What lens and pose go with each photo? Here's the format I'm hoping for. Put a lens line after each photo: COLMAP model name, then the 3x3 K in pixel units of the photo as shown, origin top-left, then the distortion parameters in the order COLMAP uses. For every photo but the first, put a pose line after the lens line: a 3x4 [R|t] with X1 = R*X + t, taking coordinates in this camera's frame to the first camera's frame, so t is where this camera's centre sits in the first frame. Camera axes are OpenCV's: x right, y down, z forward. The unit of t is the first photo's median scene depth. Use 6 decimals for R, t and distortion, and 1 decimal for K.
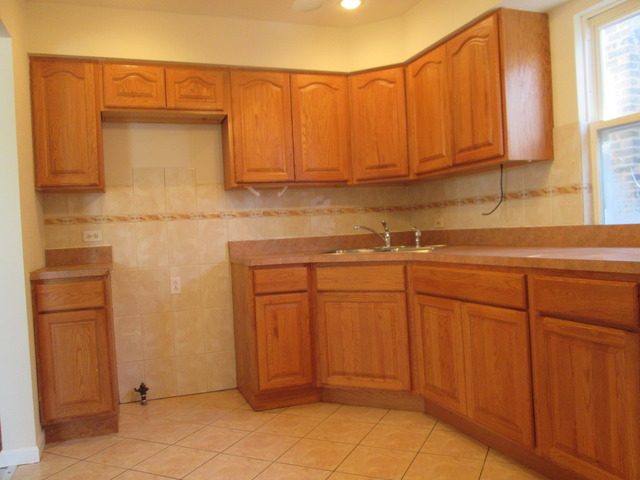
lens RADIAL K [[540.8, 0, 320.6], [0, 540.8, 238.0], [0, 0, 1]] dist [0.003205, -0.001138]
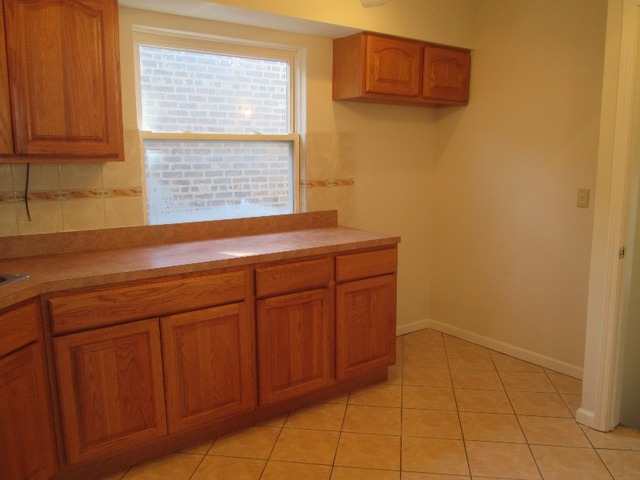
lens RADIAL K [[540.8, 0, 321.0], [0, 540.8, 240.4], [0, 0, 1]] dist [0.003205, -0.001138]
pose [[-0.258920, -0.098228, 0.960891, -0.650119], [0.032953, 0.993338, 0.110424, -0.100796], [-0.965337, 0.060255, -0.253958, 0.917763]]
